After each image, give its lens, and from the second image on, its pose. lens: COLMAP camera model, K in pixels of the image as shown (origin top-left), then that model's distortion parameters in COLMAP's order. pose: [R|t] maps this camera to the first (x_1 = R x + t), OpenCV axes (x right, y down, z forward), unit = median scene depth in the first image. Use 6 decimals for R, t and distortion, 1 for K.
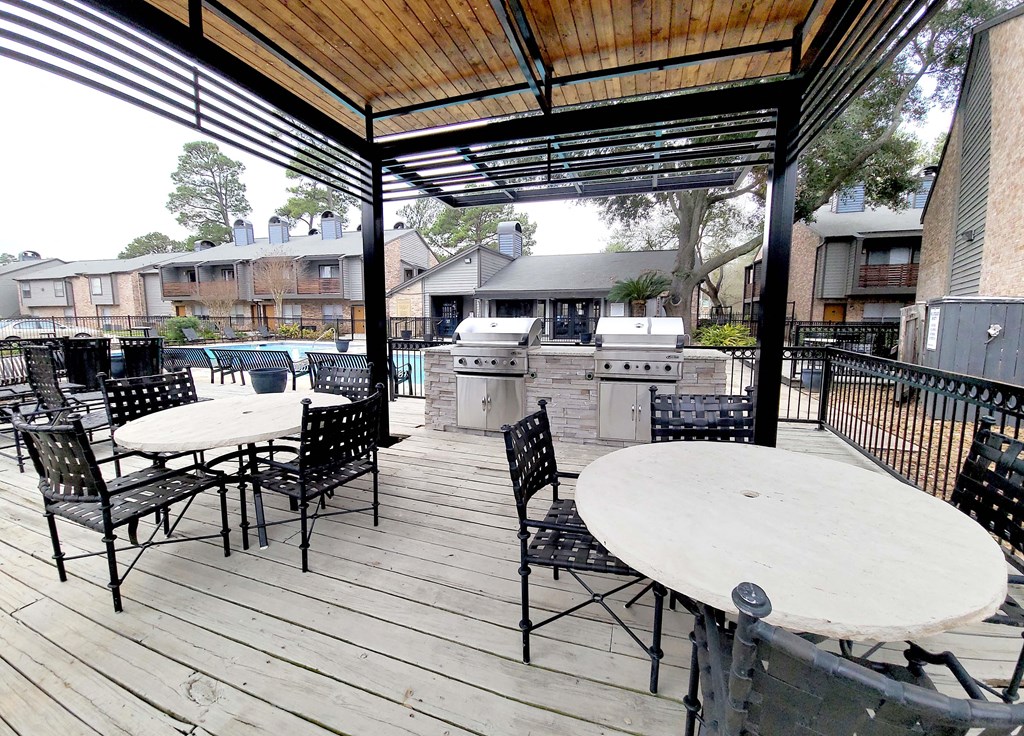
lens RADIAL K [[431.8, 0, 512.0], [0, 431.8, 368.0], [0, 0, 1]] dist [0.020083, 0.000089]
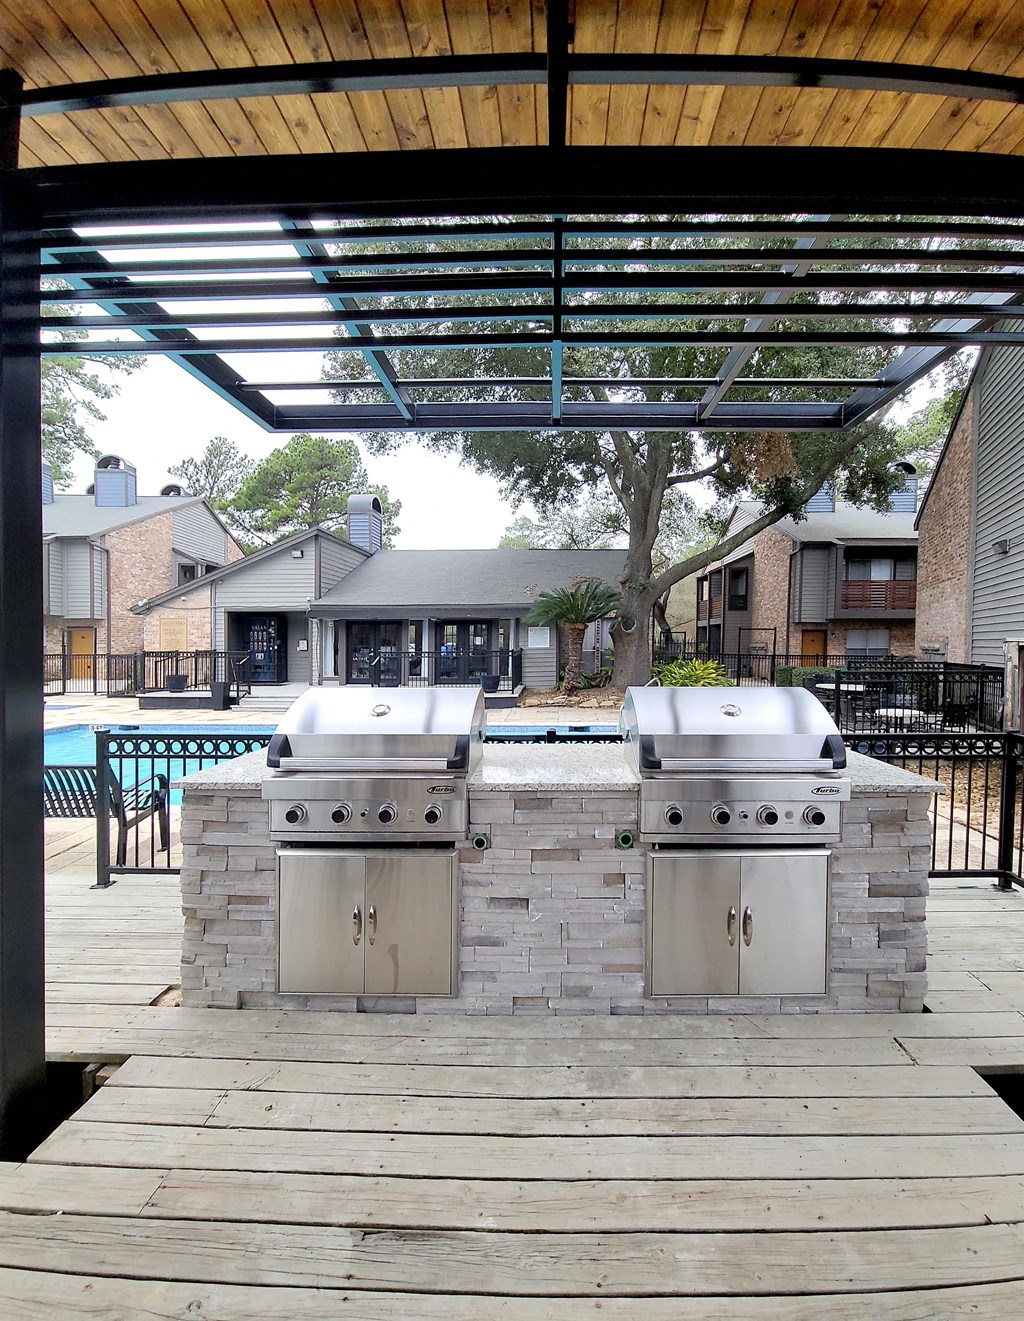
lens RADIAL K [[634.4, 0, 512.0], [0, 634.4, 660.5], [0, 0, 1]] dist [0.010870, 0.000096]
pose [[0.973629, -0.002507, 0.228124, -0.013226], [0.022099, 0.996274, -0.083369, -0.022684], [-0.227064, 0.086212, 0.970056, 0.096821]]
